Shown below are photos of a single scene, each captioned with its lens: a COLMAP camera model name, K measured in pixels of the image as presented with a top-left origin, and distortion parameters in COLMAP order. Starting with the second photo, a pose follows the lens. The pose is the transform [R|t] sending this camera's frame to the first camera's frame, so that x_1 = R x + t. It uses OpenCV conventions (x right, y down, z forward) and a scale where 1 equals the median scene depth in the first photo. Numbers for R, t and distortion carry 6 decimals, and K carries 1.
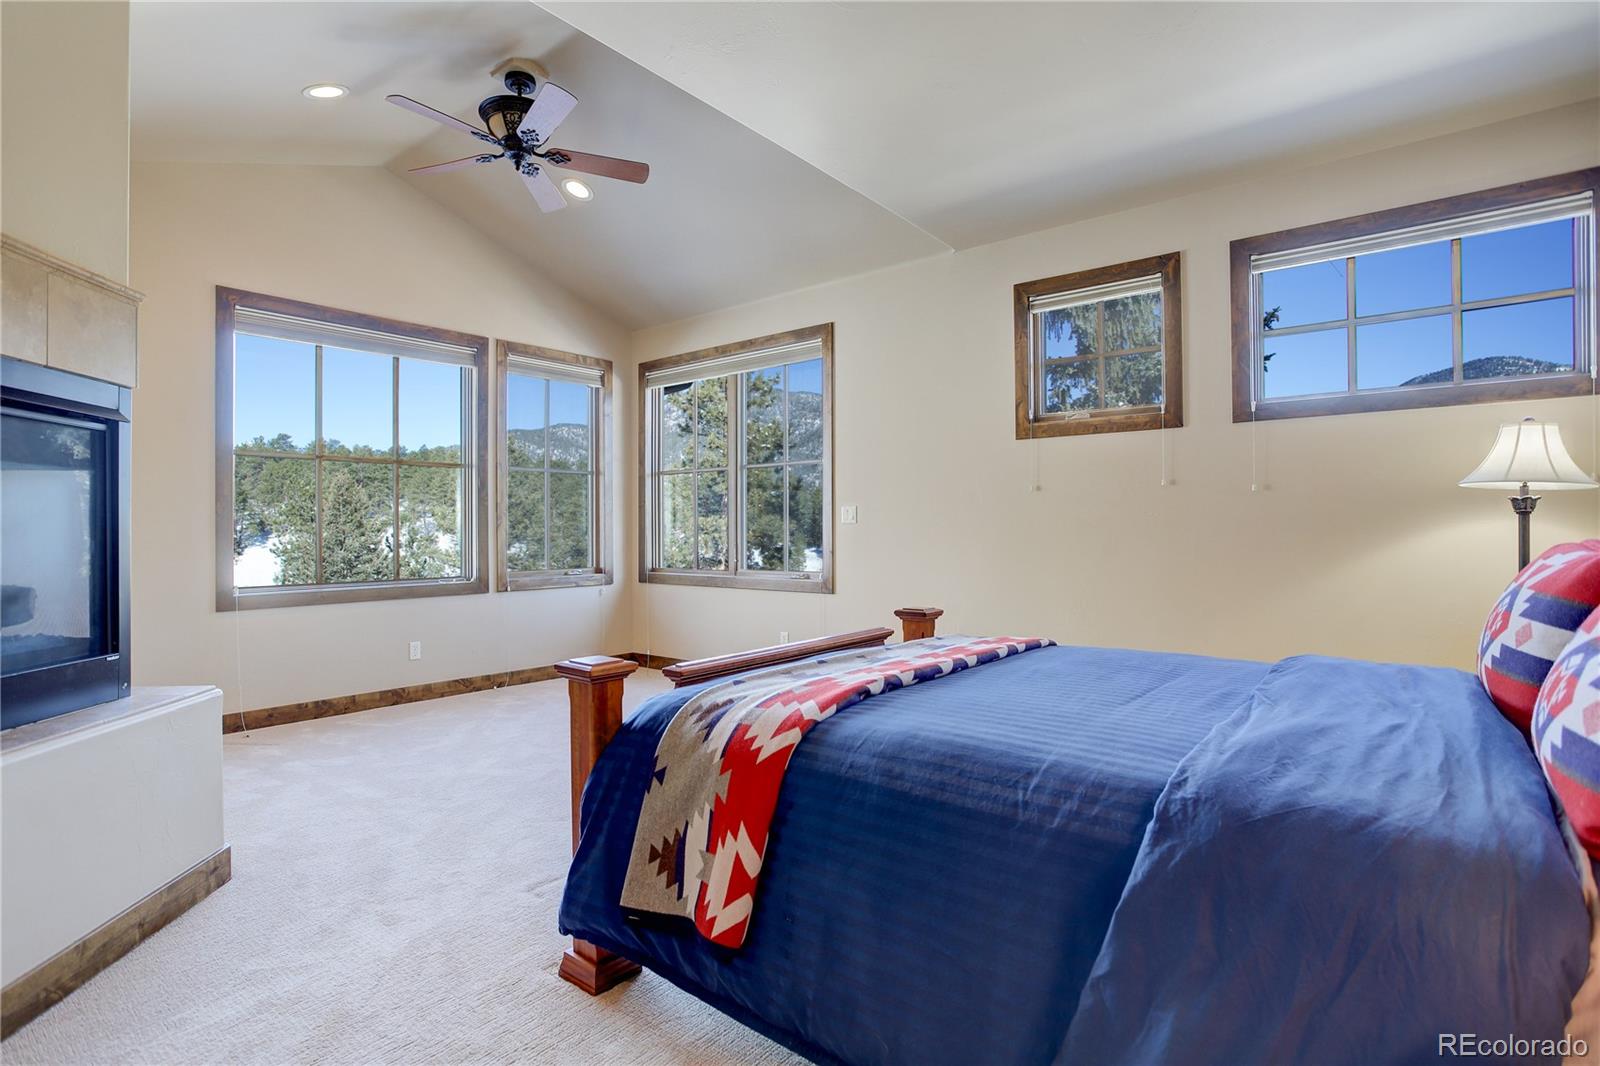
lens RADIAL K [[780.7, 0, 798.7], [0, 780.7, 536.9], [0, 0, 1]] dist [-0.070249, 0.023544]
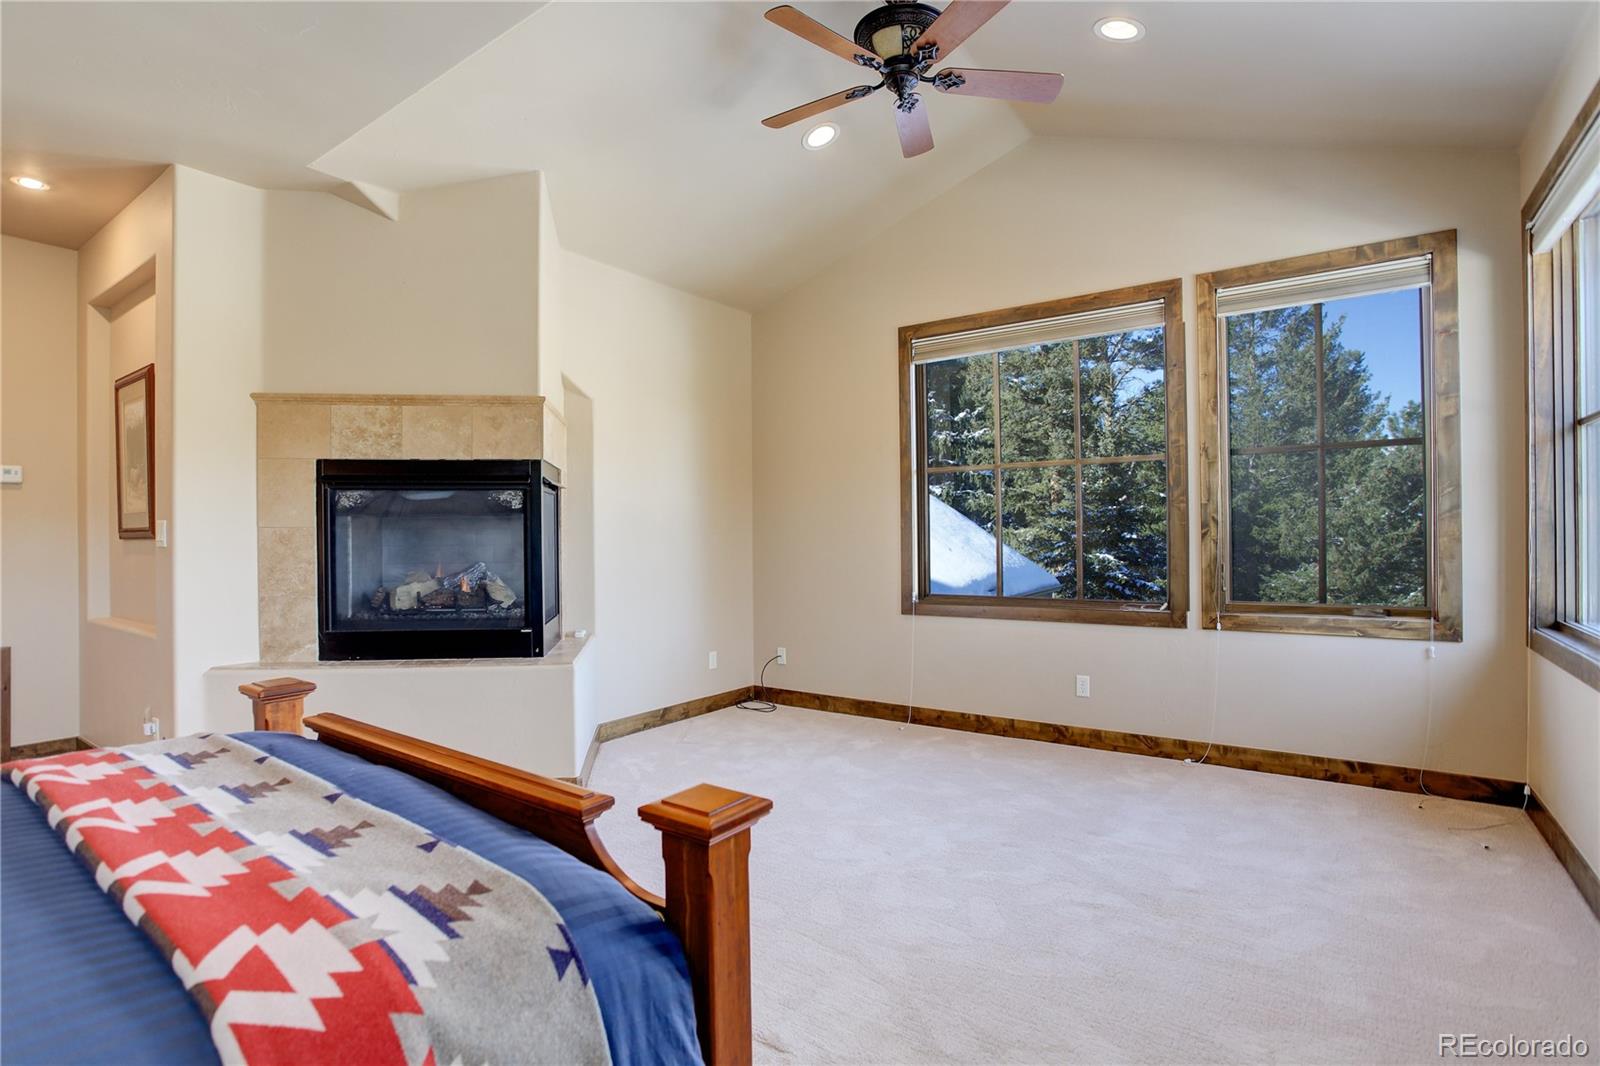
lens RADIAL K [[780.7, 0, 795.2], [0, 780.7, 533.0], [0, 0, 1]] dist [-0.070249, 0.023544]
pose [[0.041618, 0.003396, -0.999128, 0.297581], [0.003416, 0.999988, 0.003541, -0.020672], [0.999128, -0.003560, 0.041606, 0.590778]]
